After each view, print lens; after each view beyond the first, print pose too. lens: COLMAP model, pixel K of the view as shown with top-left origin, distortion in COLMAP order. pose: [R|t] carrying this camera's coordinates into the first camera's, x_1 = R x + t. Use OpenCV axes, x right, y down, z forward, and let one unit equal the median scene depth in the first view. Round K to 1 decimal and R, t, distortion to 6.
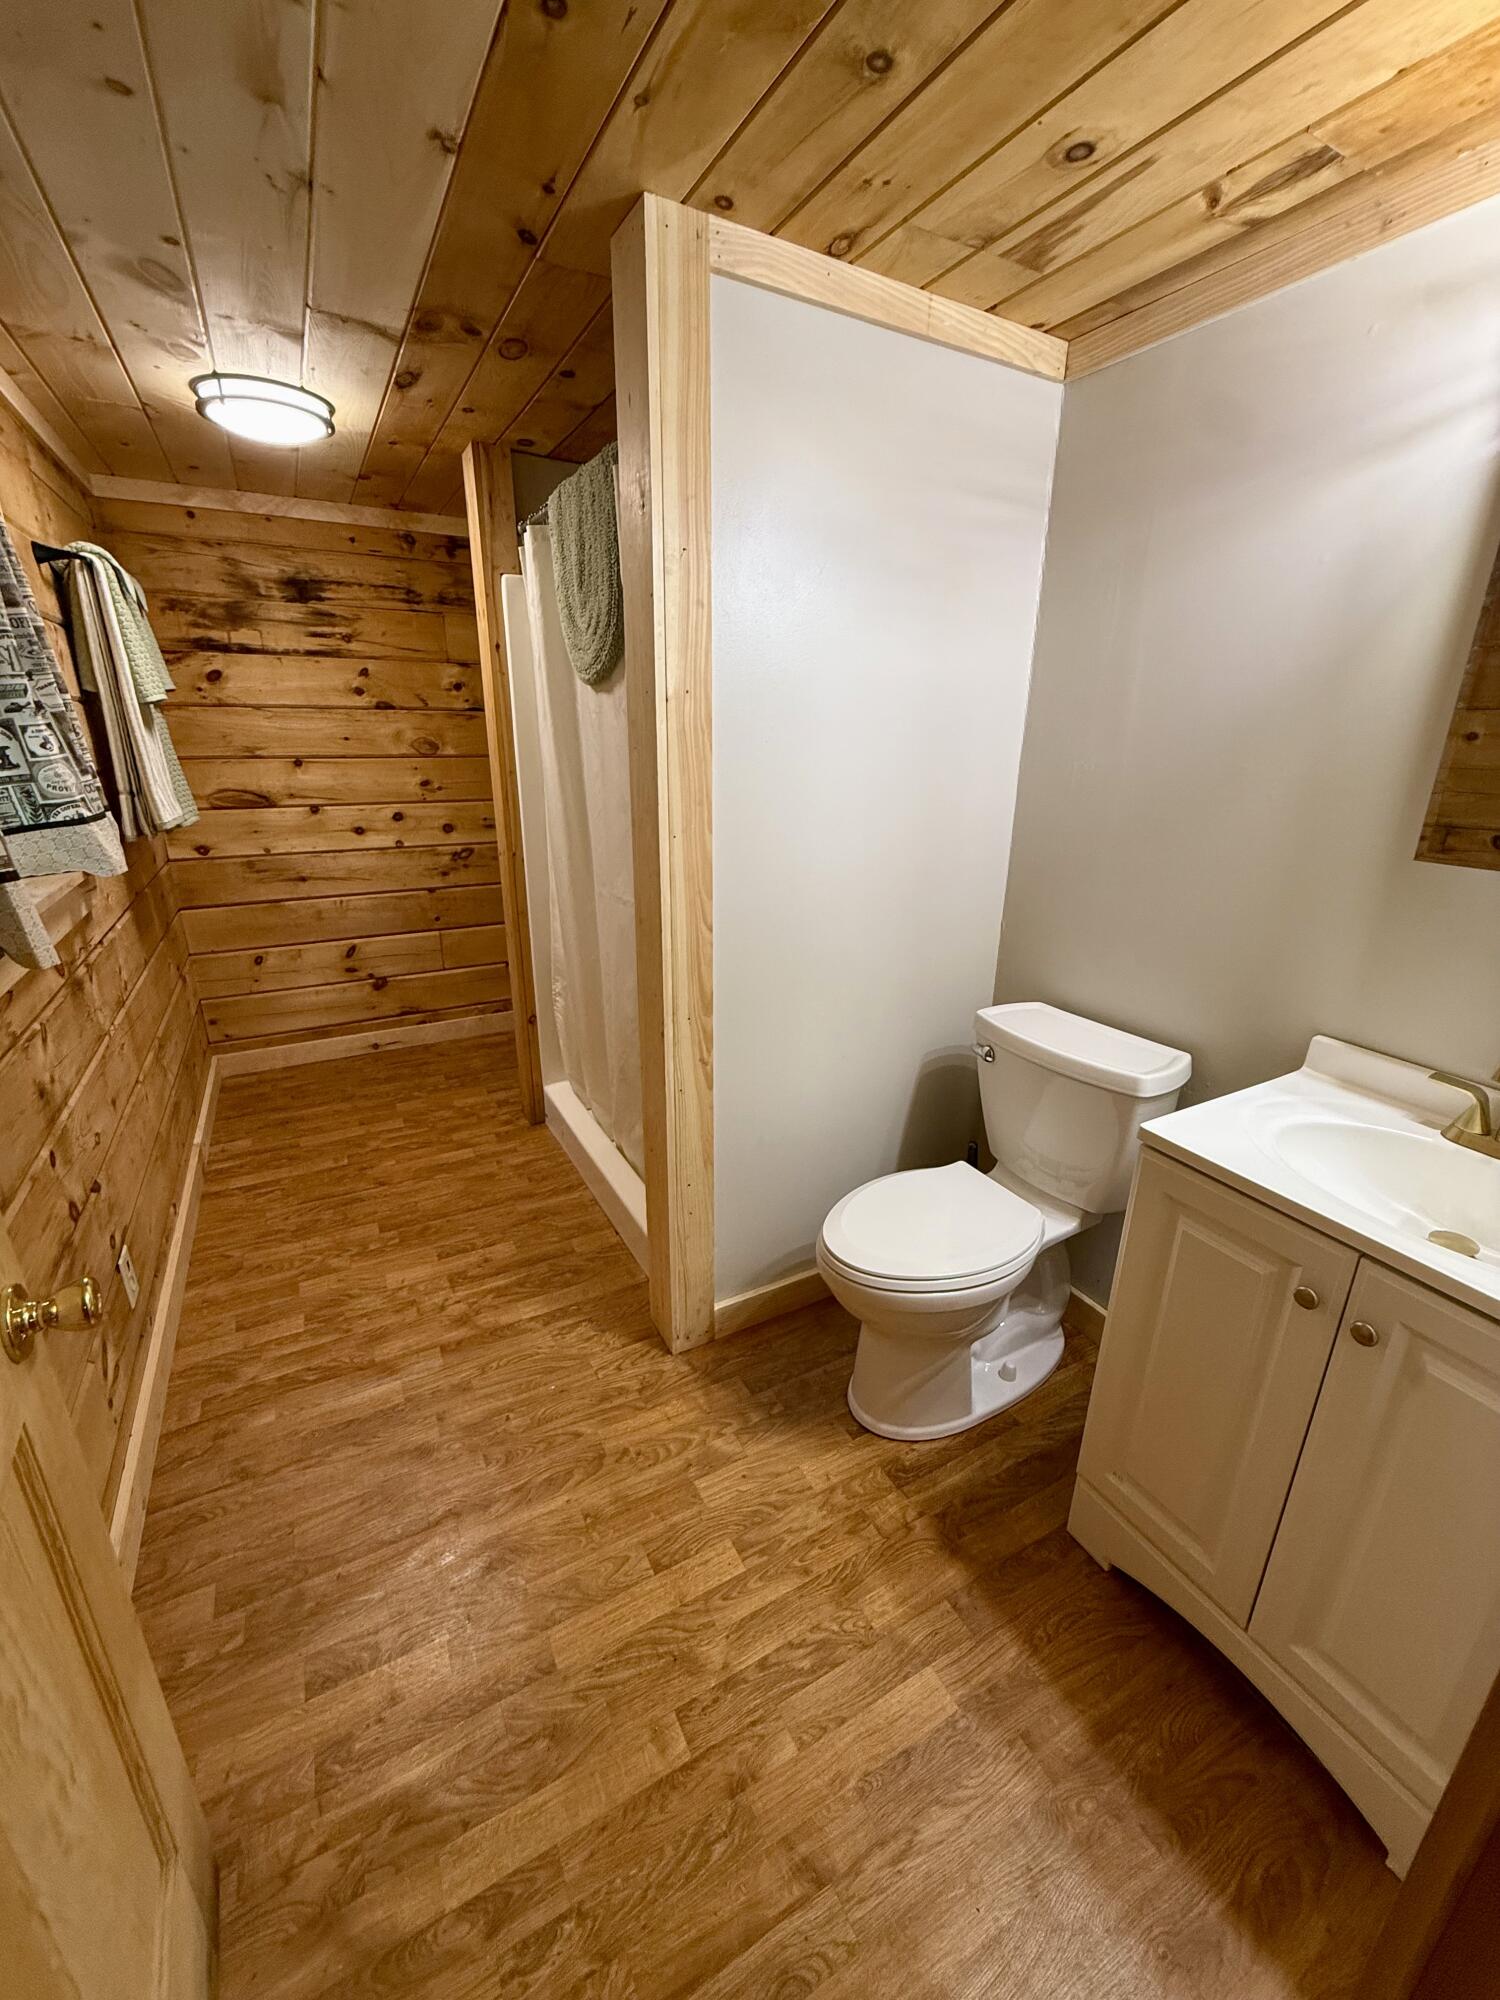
lens RADIAL K [[795.7, 0, 758.5], [0, 795.7, 1001.6], [0, 0, 1]] dist [-0.006355, 0.000015]
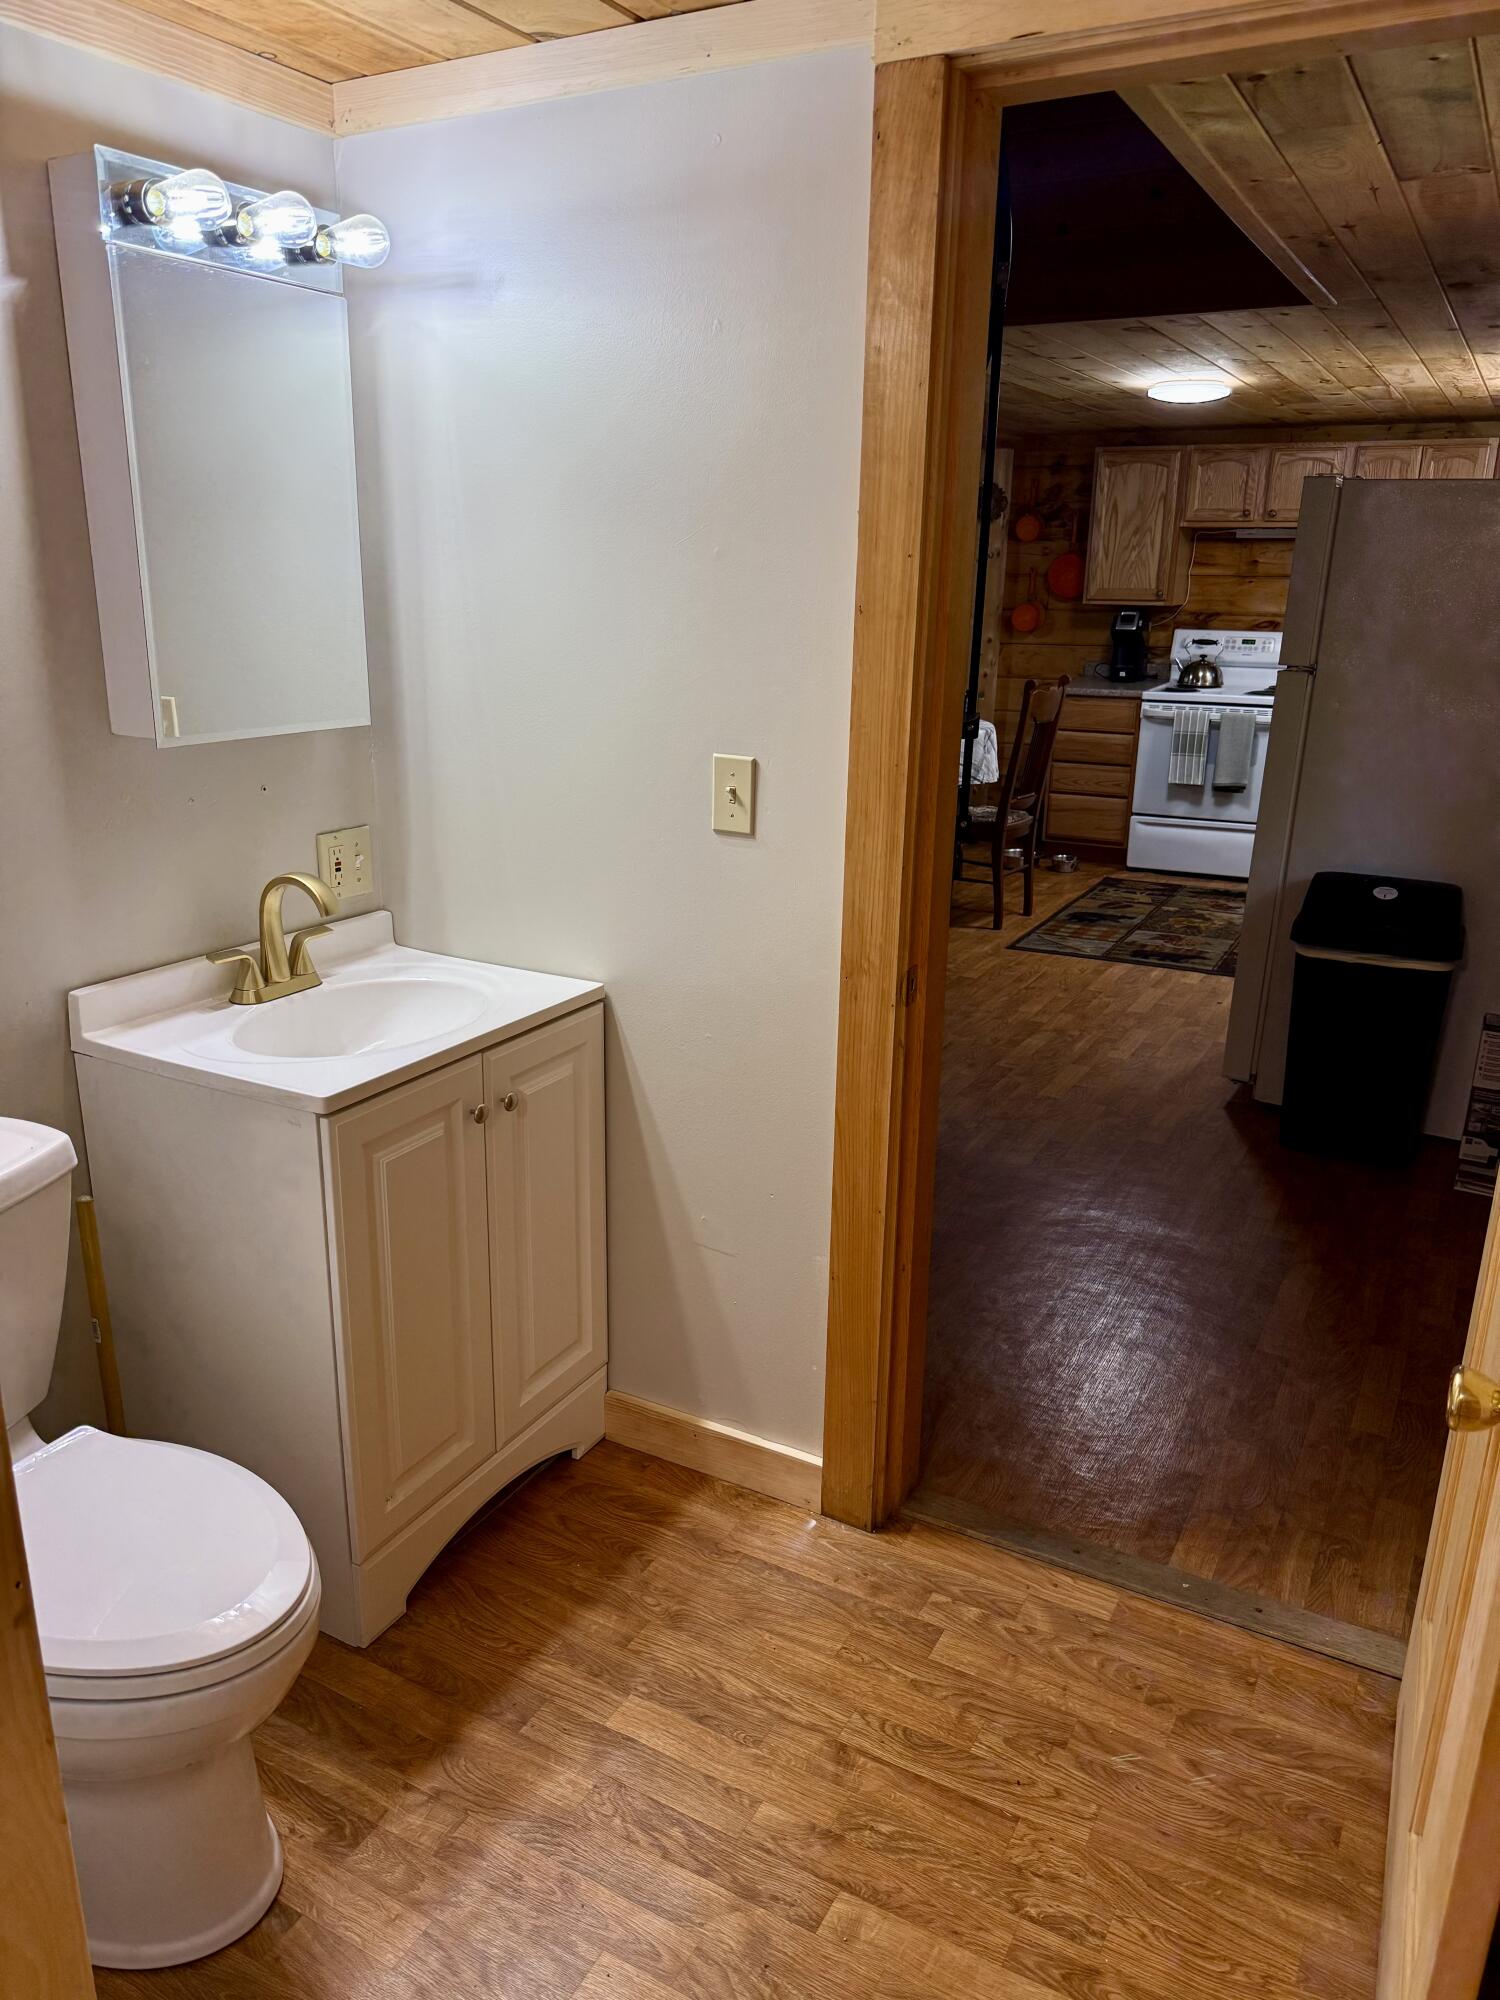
lens RADIAL K [[1414.4, 0, 754.3], [0, 1414.4, 998.3], [0, 0, 1]] dist [0.033471, -0.055413]
pose [[-0.535399, -0.269129, 0.800574, -0.922909], [0.247707, 0.856157, 0.453472, -0.496784], [-0.807459, 0.441096, -0.391720, 1.189640]]
